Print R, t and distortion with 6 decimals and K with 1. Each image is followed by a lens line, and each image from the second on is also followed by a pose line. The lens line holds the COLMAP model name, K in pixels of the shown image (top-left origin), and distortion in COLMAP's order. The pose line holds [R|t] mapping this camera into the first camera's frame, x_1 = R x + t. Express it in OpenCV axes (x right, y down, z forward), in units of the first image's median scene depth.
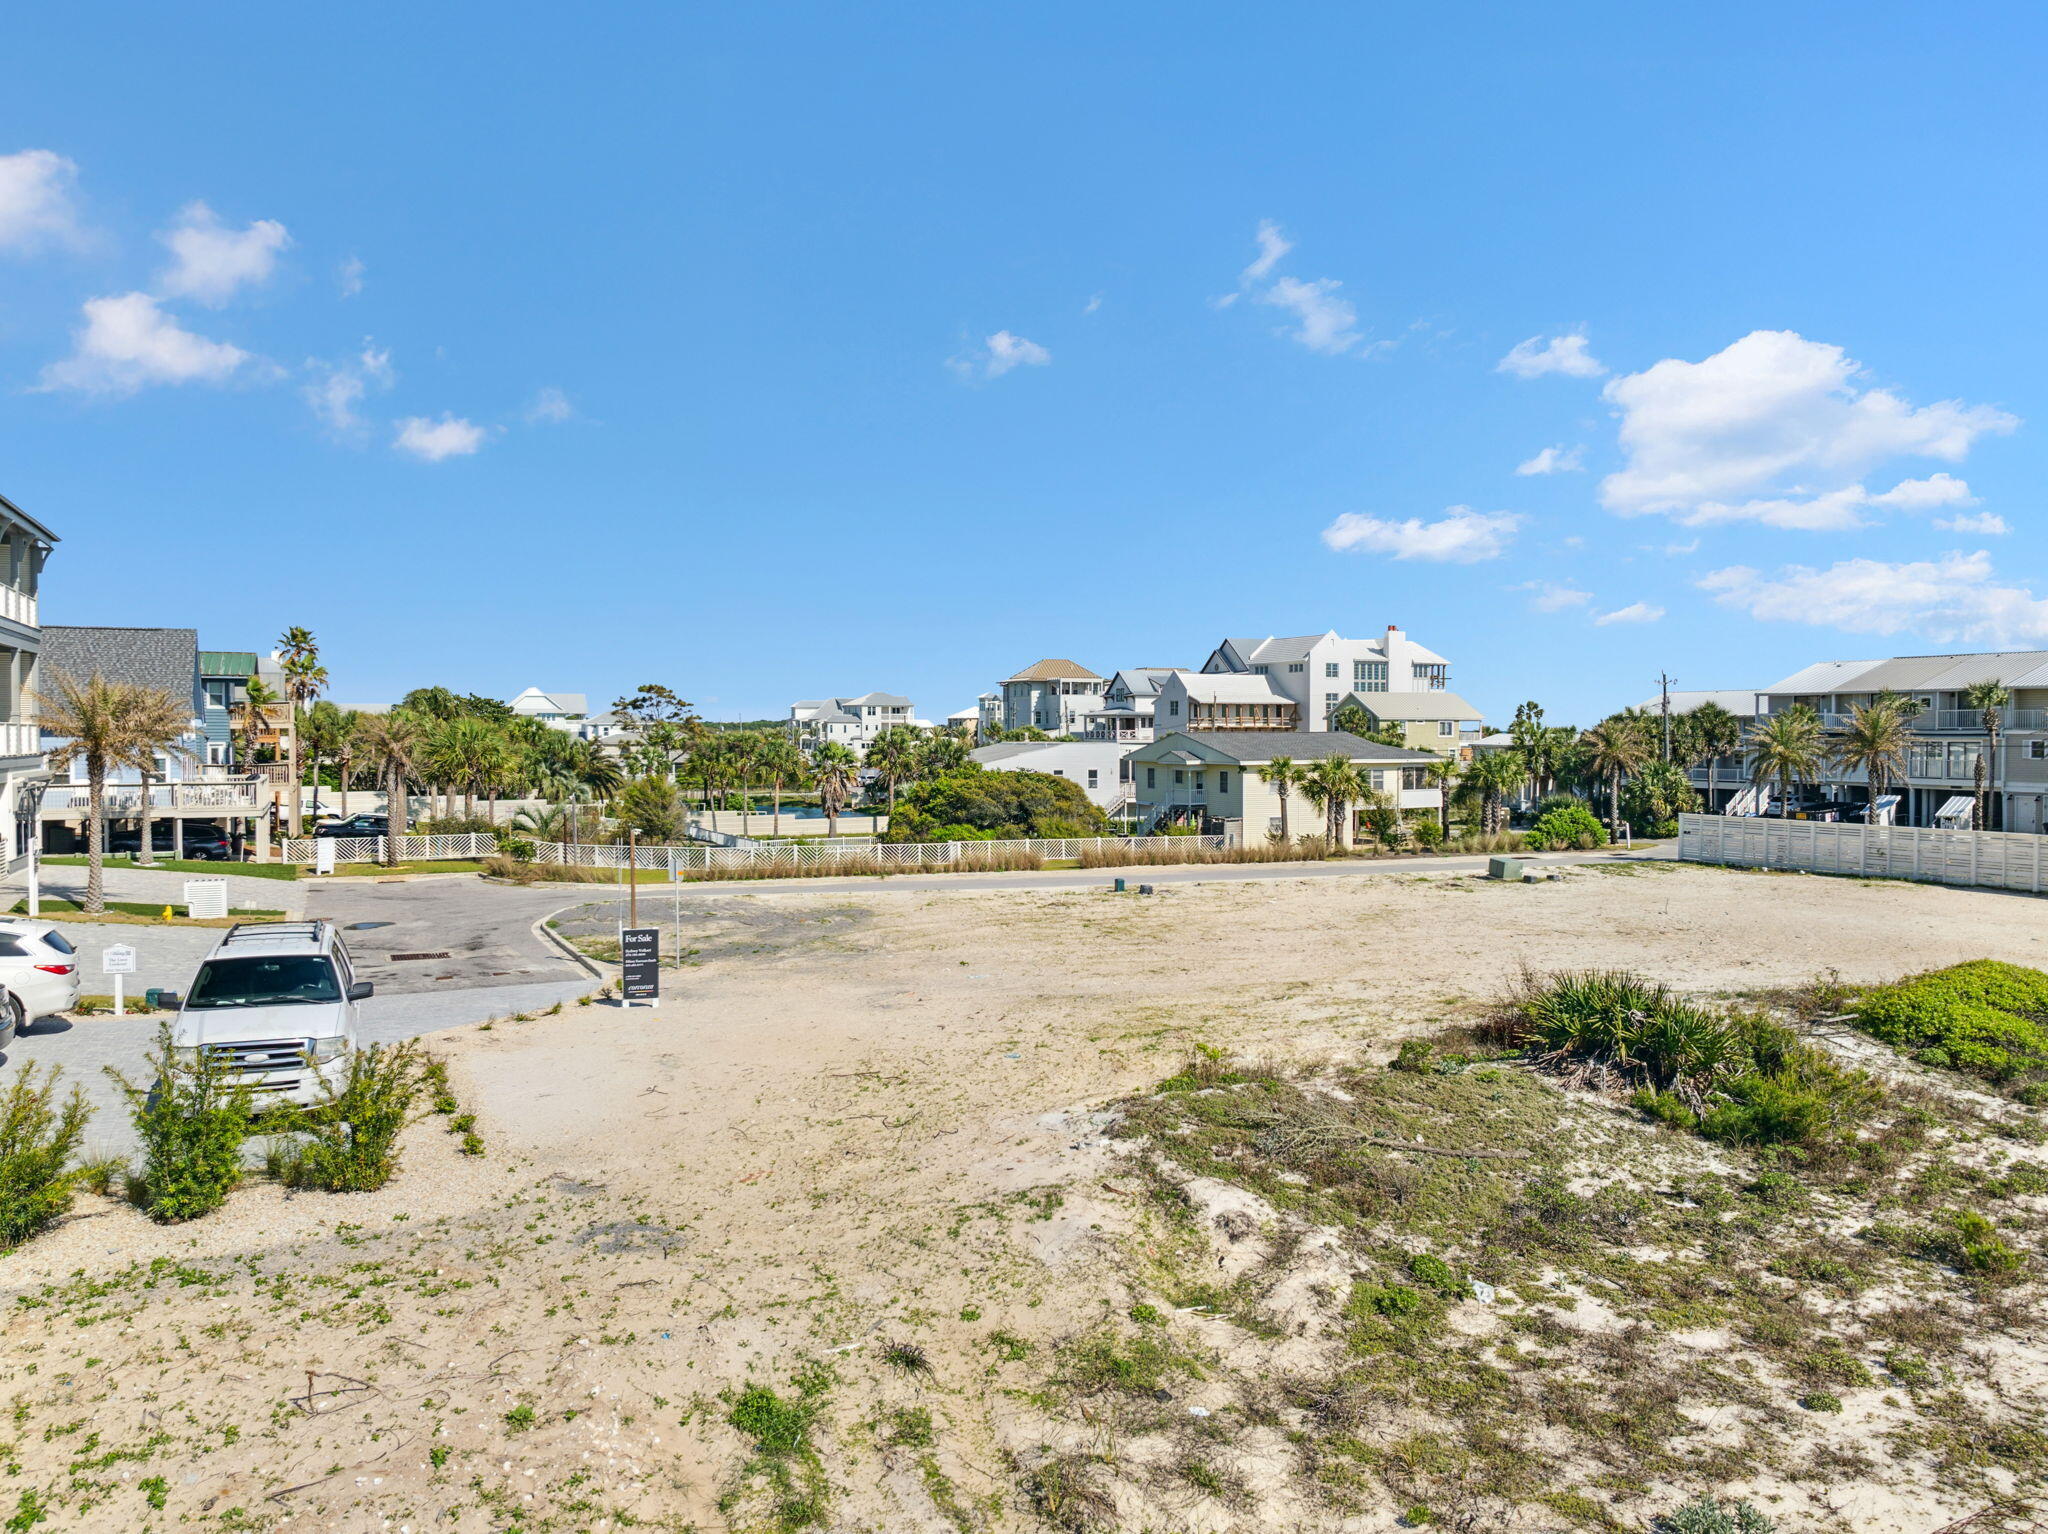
lens RADIAL K [[1452.6, 0, 1030.5], [0, 1452.6, 751.4], [0, 0, 1]] dist [-0.032812, -0.002947]
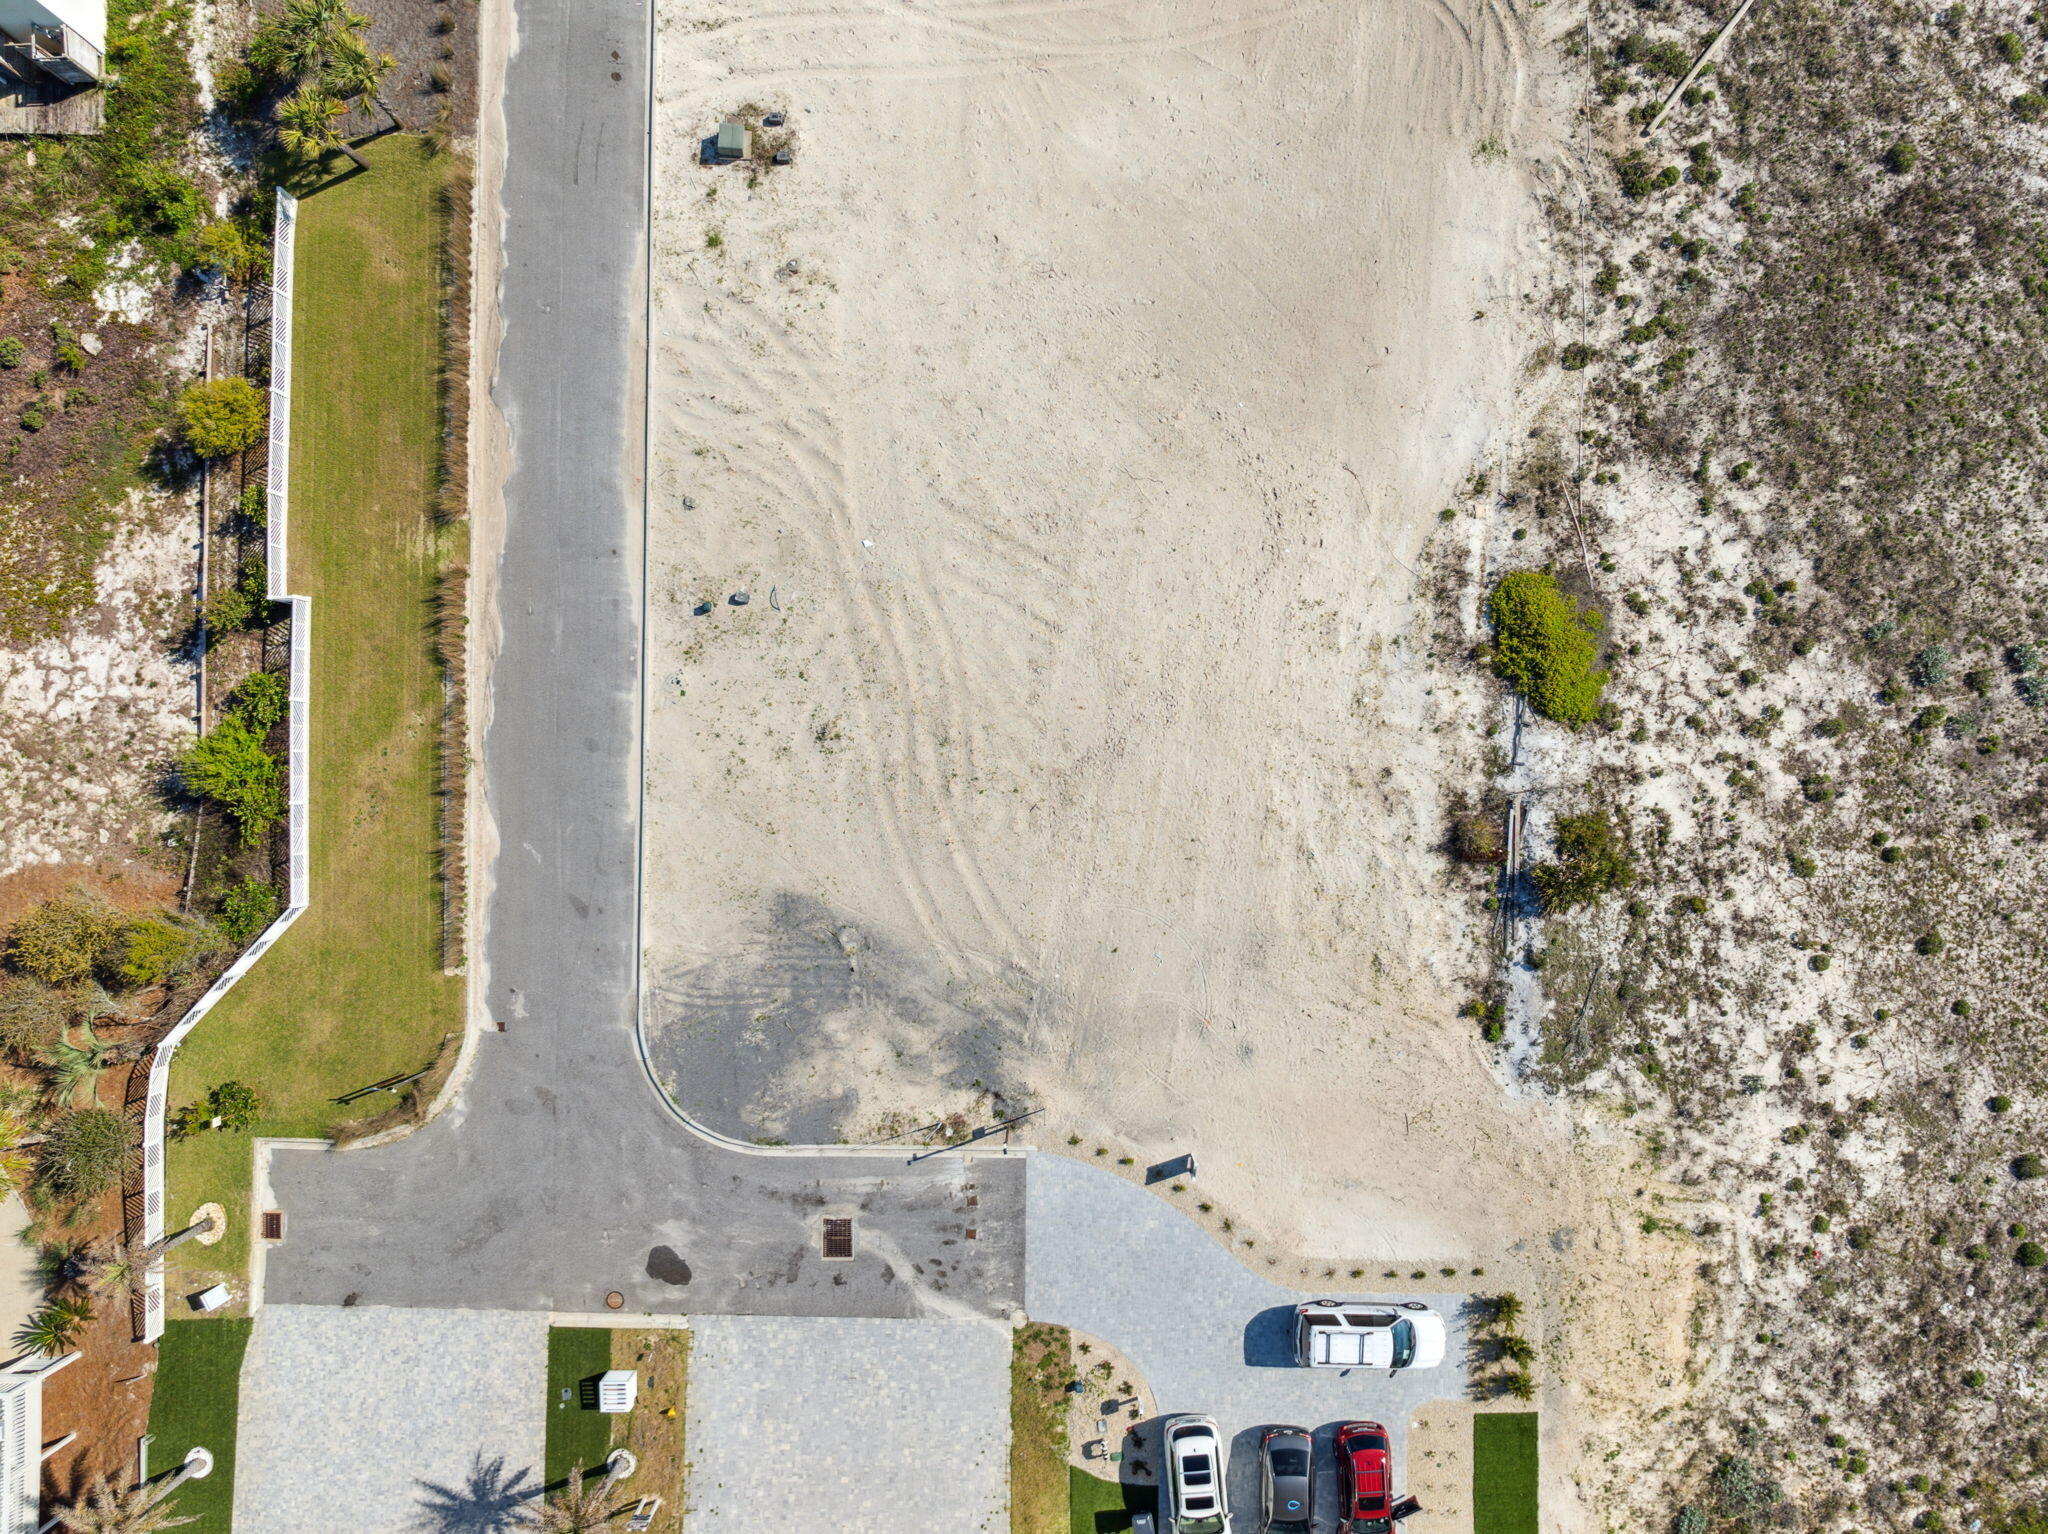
lens RADIAL K [[1369.7, 0, 991.5], [0, 1369.7, 759.2], [0, 0, 1]] dist [-0.033310, 0.003693]
pose [[0.441032, -0.897436, 0.009966, 0.027516], [0.018788, 0.020334, 0.999617, -0.545985], [-0.897295, -0.440676, 0.025829, 0.461693]]
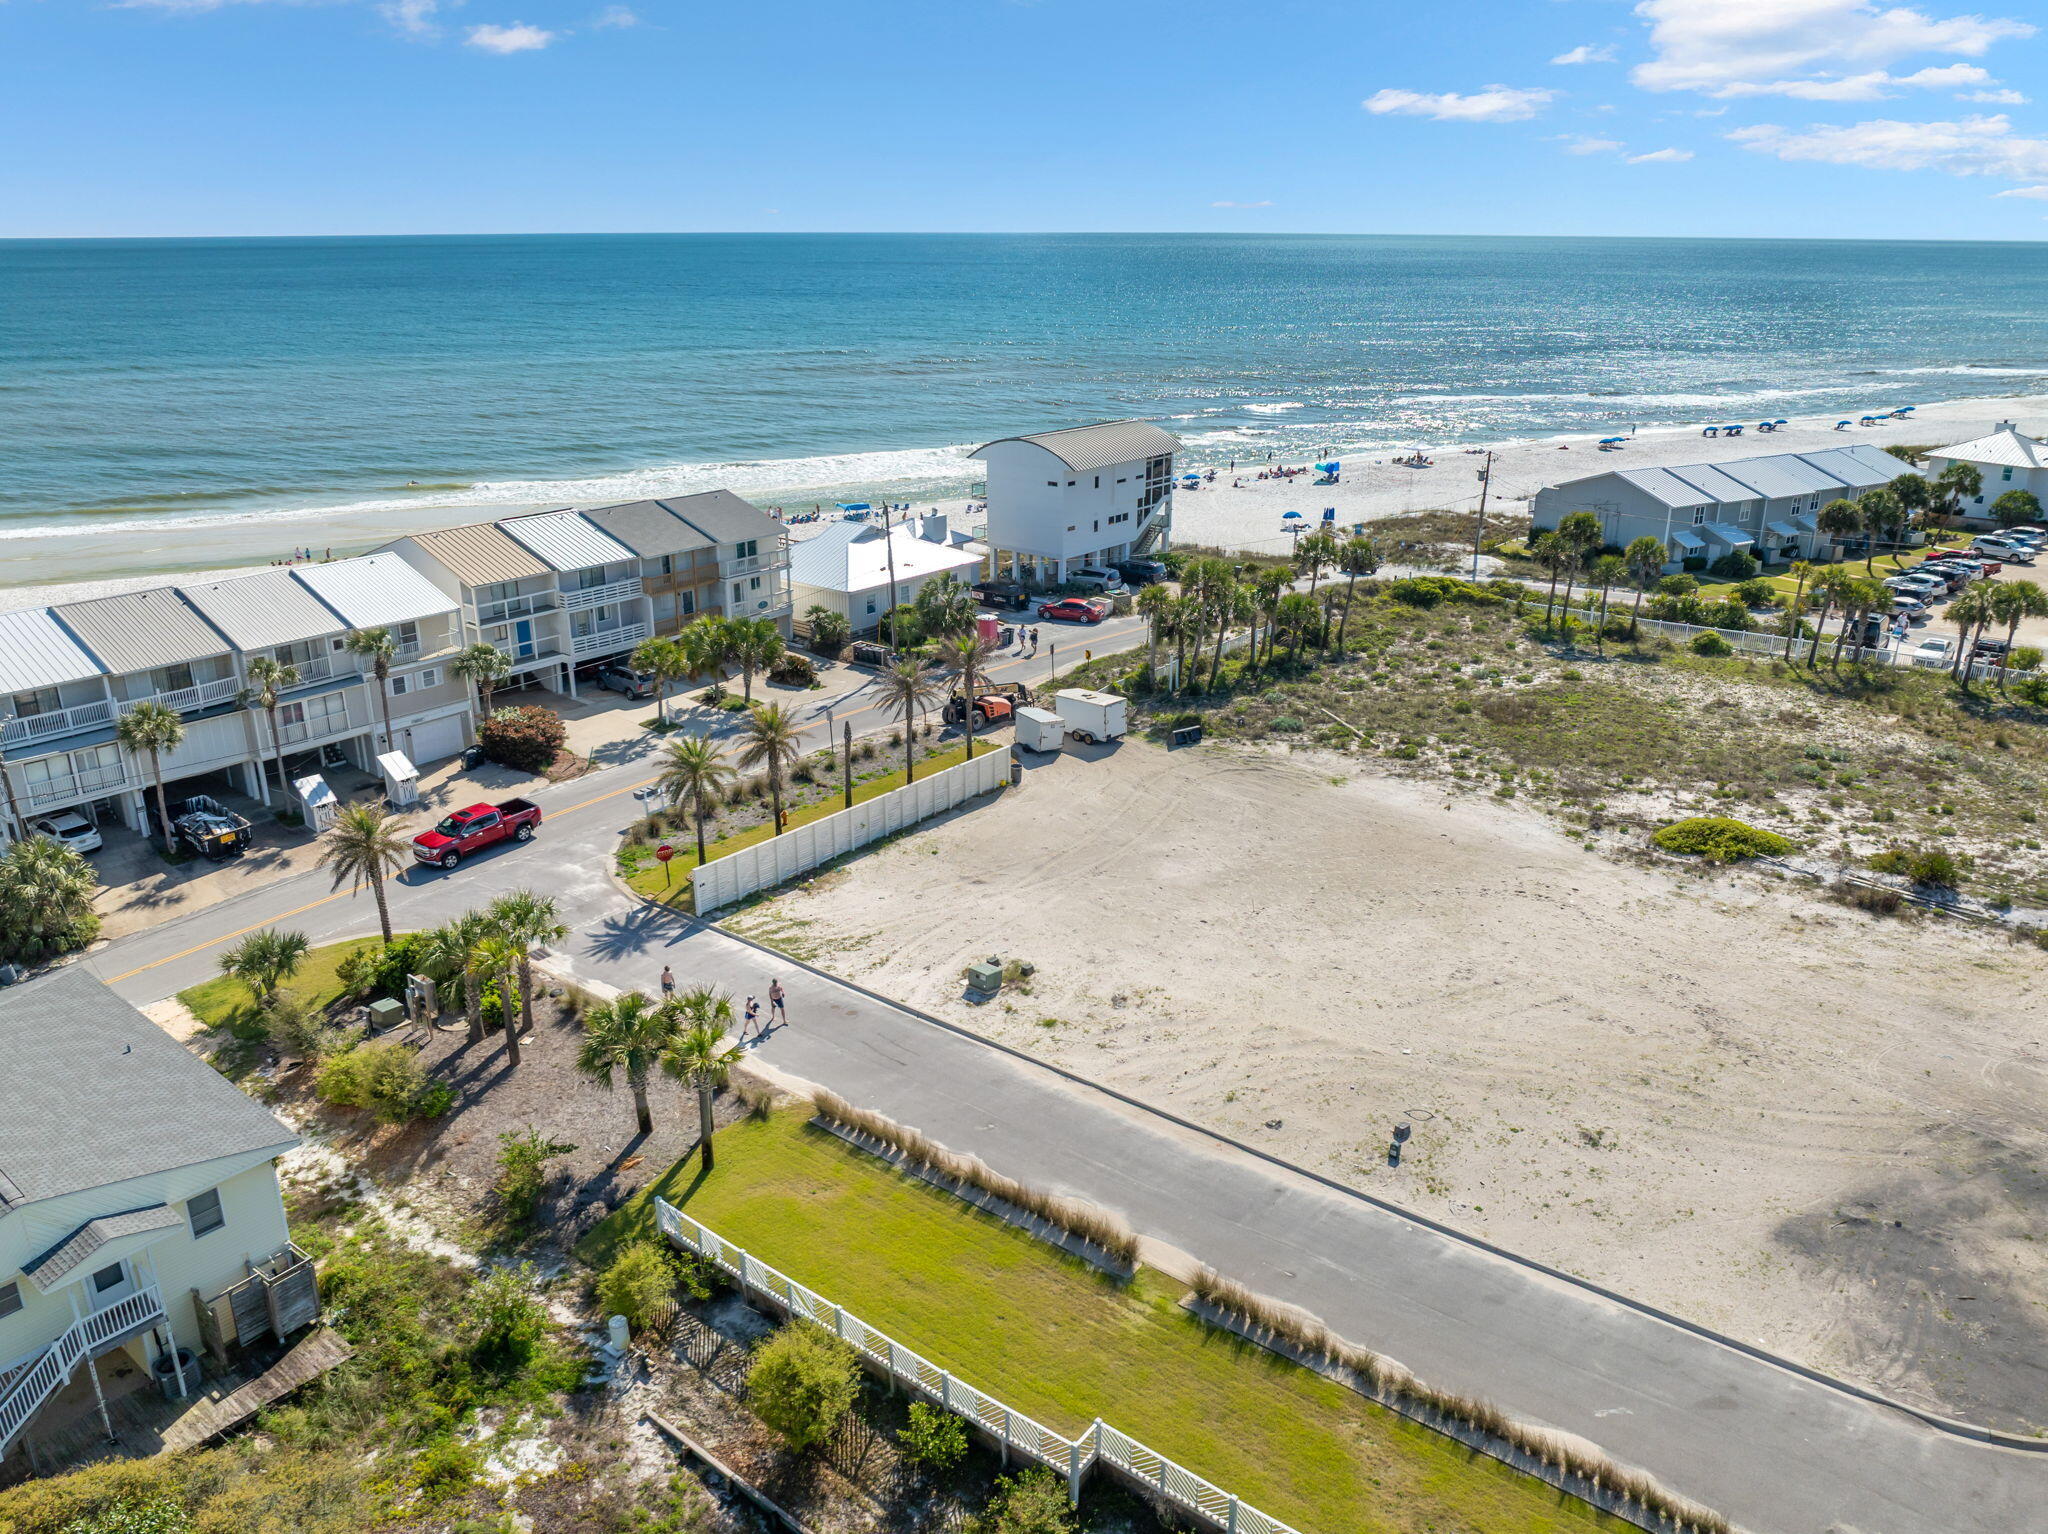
lens RADIAL K [[1476.7, 0, 1034.2], [0, 1476.7, 760.6], [0, 0, 1]] dist [-0.029525, -0.010854]
pose [[-0.427284, -0.306174, 0.850697, -0.331058], [0.011873, 0.938933, 0.343894, -0.273490], [-0.904039, 0.157041, -0.397556, 0.941817]]
